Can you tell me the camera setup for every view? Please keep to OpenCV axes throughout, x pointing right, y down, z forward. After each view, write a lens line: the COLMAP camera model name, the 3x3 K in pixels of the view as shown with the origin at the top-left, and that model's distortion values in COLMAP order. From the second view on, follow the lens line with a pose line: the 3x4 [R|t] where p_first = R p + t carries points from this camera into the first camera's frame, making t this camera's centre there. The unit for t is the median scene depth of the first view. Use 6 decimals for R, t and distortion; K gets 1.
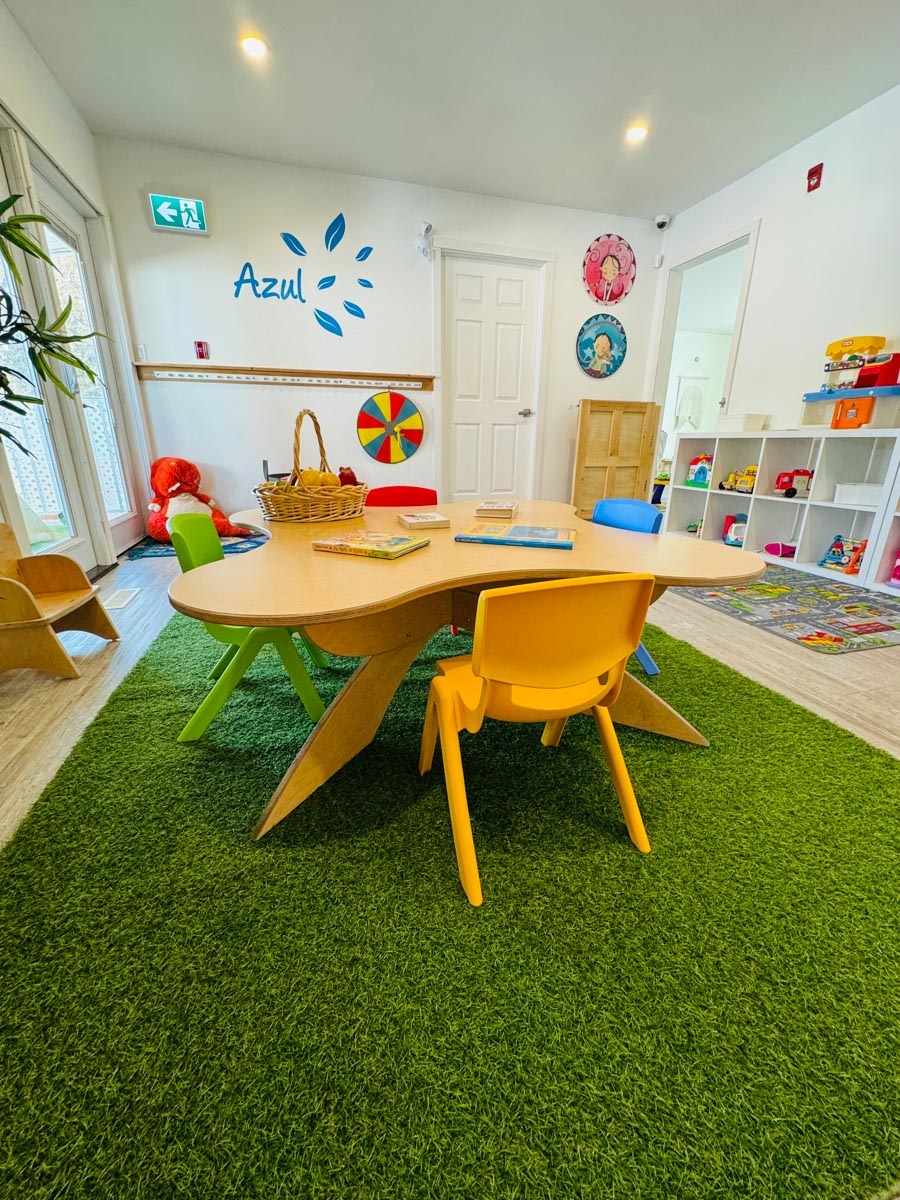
lens RADIAL K [[478.3, 0, 450.0], [0, 478.3, 600.0], [0, 0, 1]] dist [-0.000064, -0.000382]
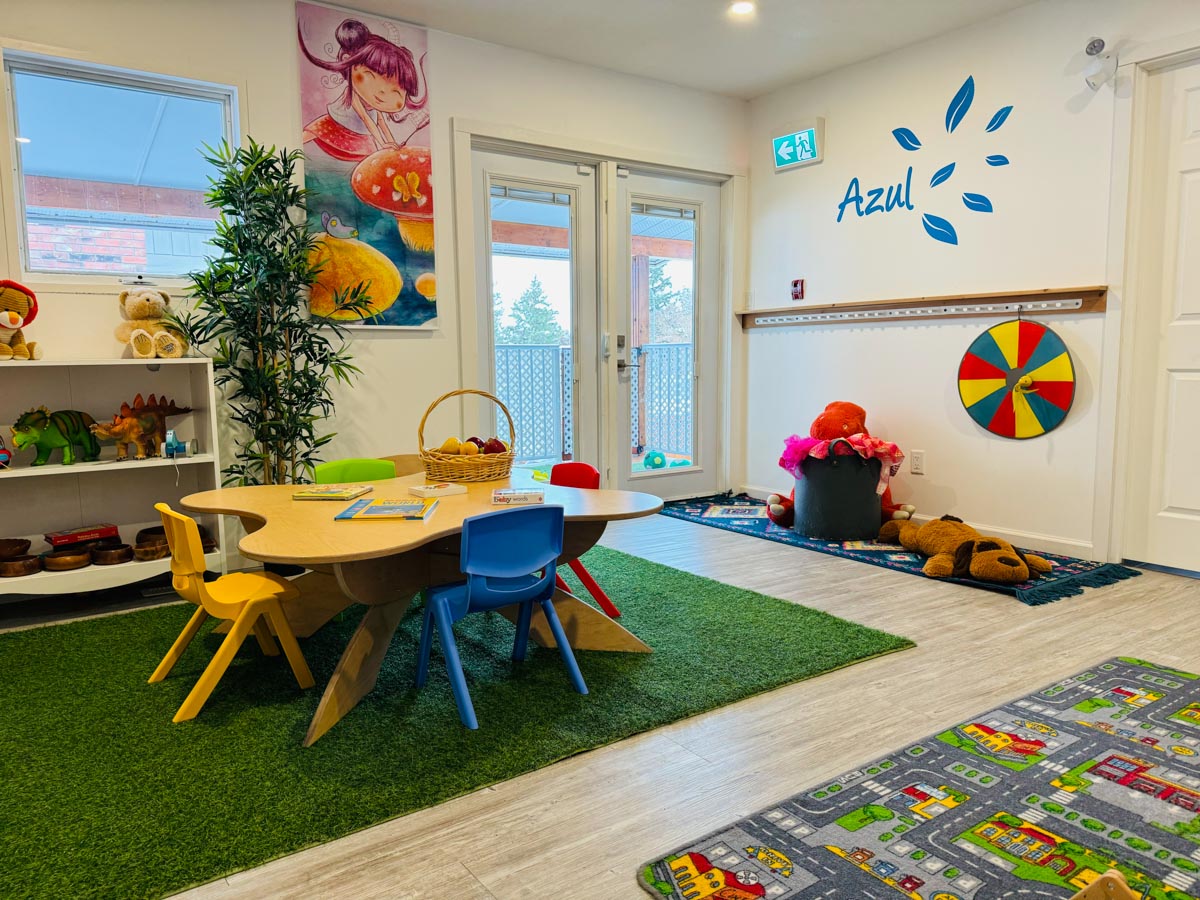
lens RADIAL K [[858.9, 0, 600.0], [0, 858.9, 450.0], [0, 0, 1]] dist [0.049168, -0.049207]
pose [[0.319645, 0.092222, -0.943039, 0.806100], [-0.295311, 0.955378, -0.006667, -0.148360], [0.900344, 0.280621, 0.332615, 0.278301]]
